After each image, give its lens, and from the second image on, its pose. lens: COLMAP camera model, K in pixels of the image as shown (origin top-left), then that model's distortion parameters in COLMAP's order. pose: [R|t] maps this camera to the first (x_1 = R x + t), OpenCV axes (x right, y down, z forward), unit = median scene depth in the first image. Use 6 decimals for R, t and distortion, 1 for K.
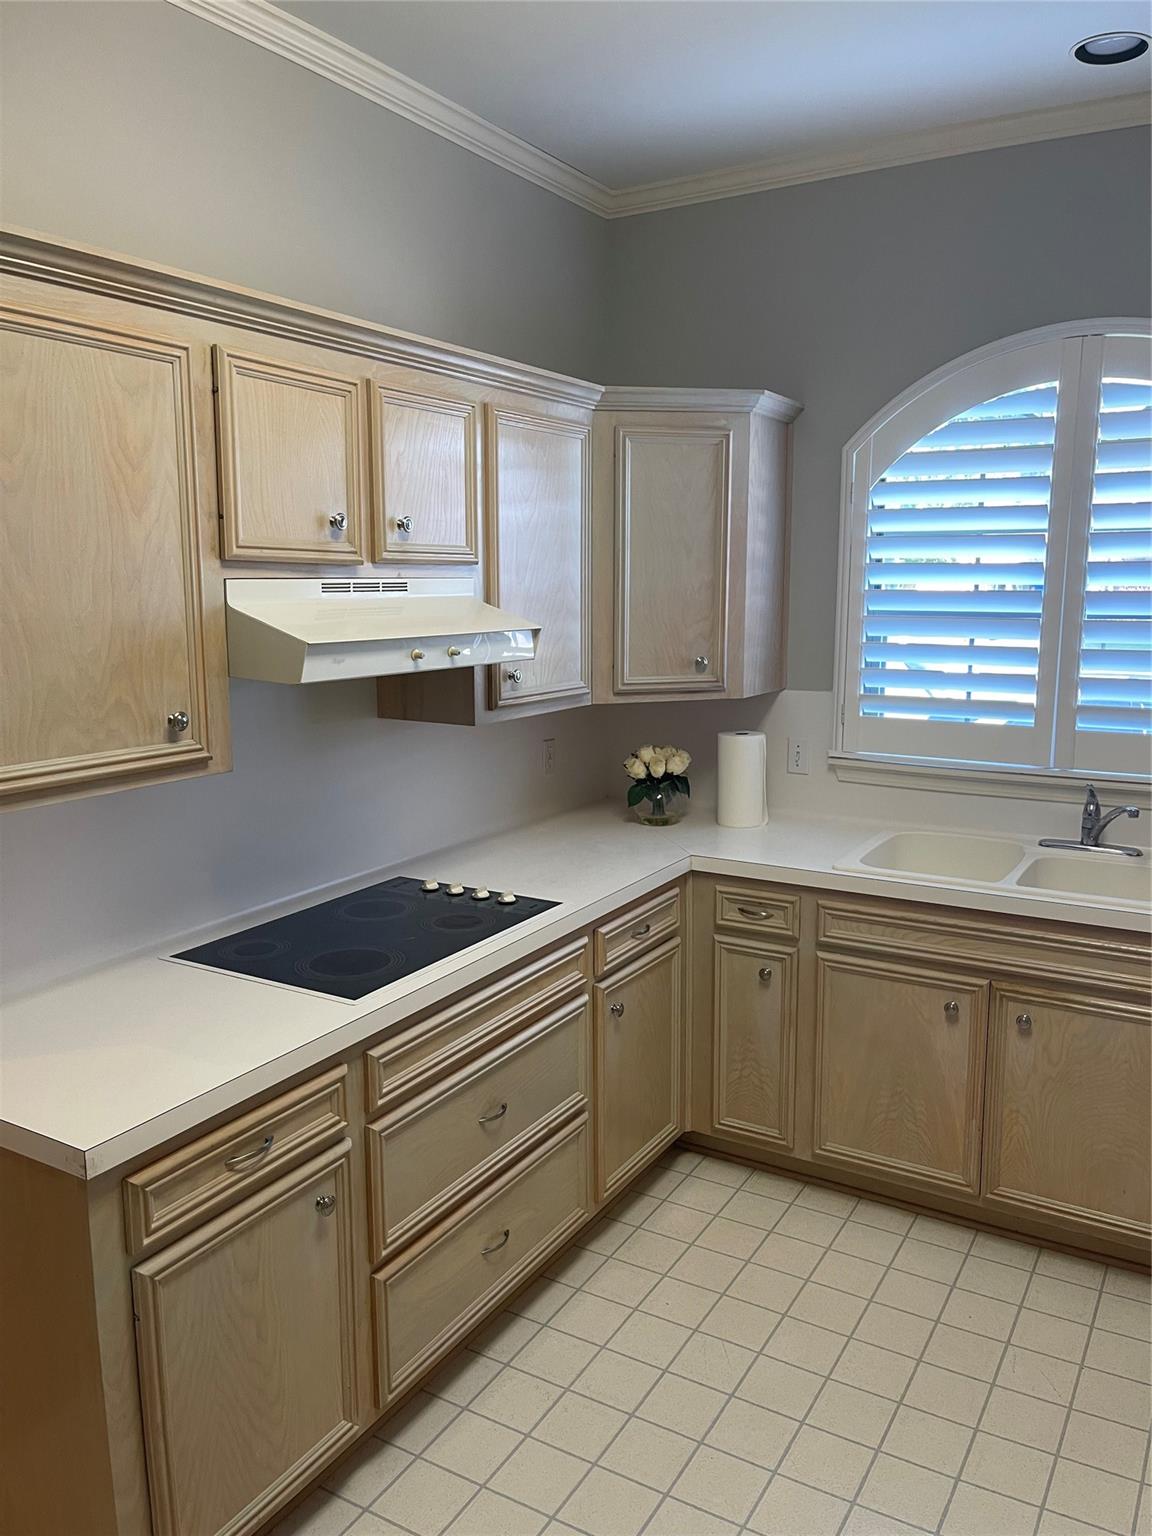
lens RADIAL K [[1209.9, 0, 576.0], [0, 1209.9, 768.0], [0, 0, 1]] dist [-0.012614, -0.004519]
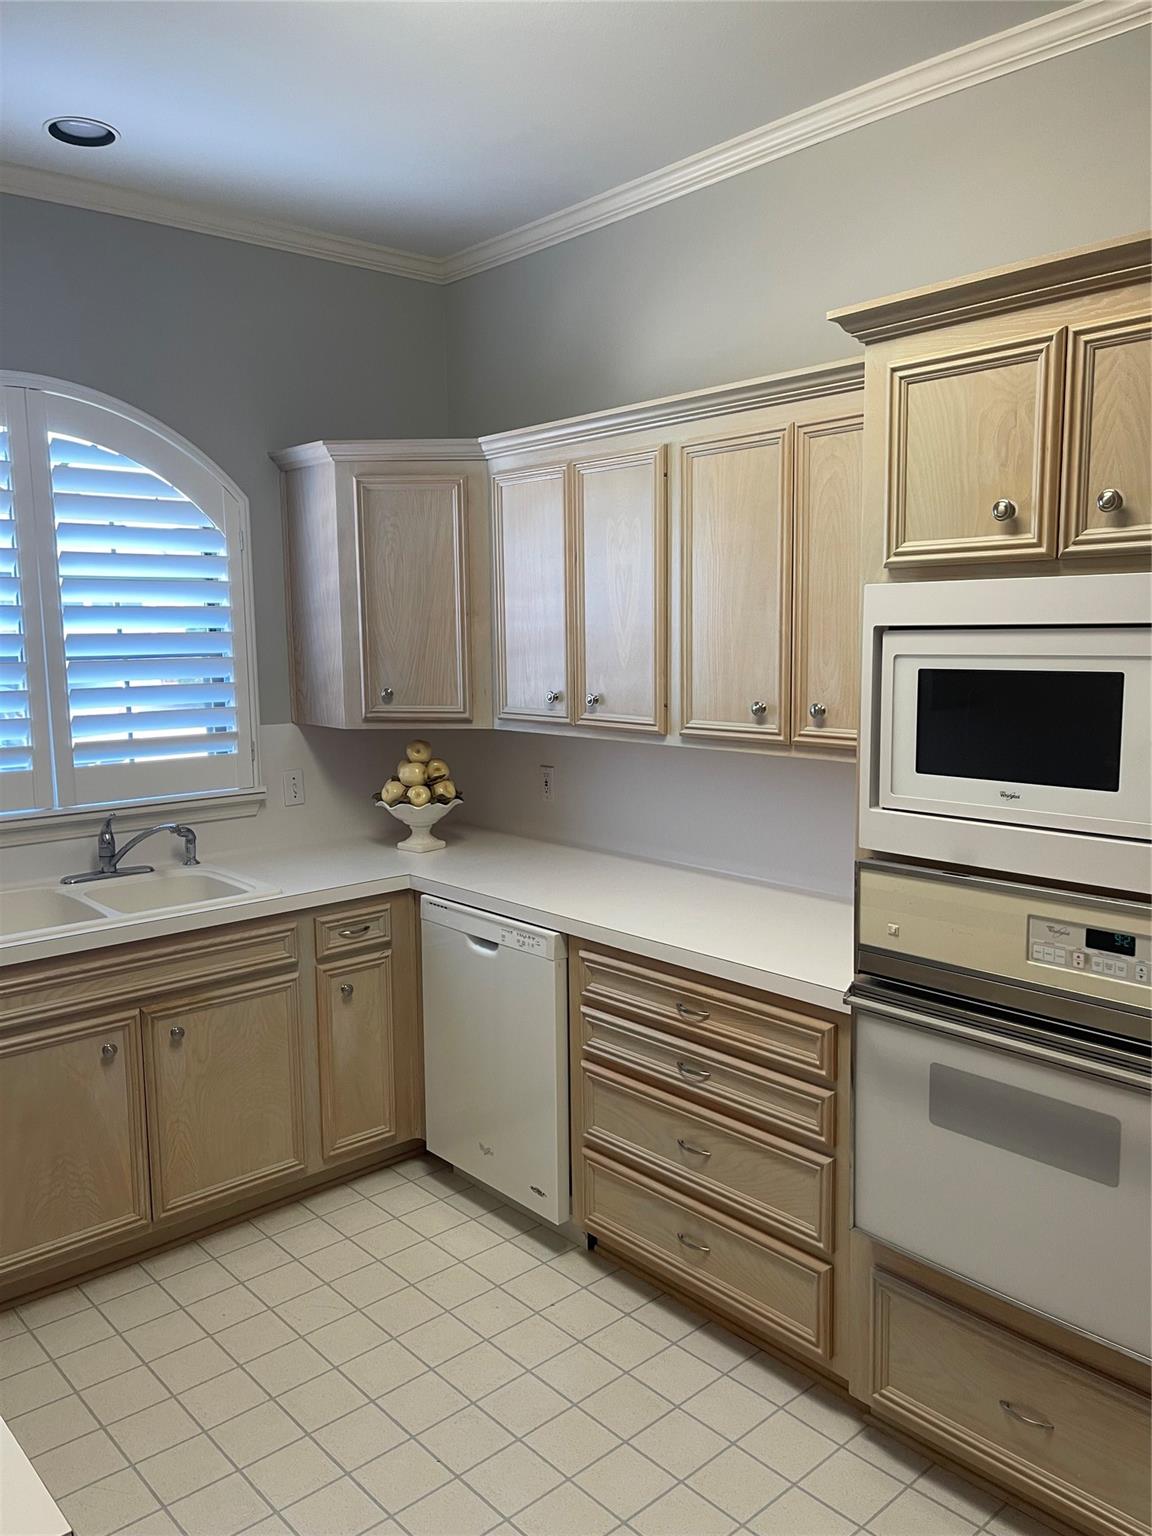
lens RADIAL K [[1166.6, 0, 576.0], [0, 1166.6, 768.0], [0, 0, 1]] dist [0.085624, 0.003302]
pose [[0.289624, -0.116922, 0.949972, -0.484288], [0.156291, 0.984967, 0.073580, -0.043119], [-0.944294, 0.127162, 0.303543, 0.307703]]
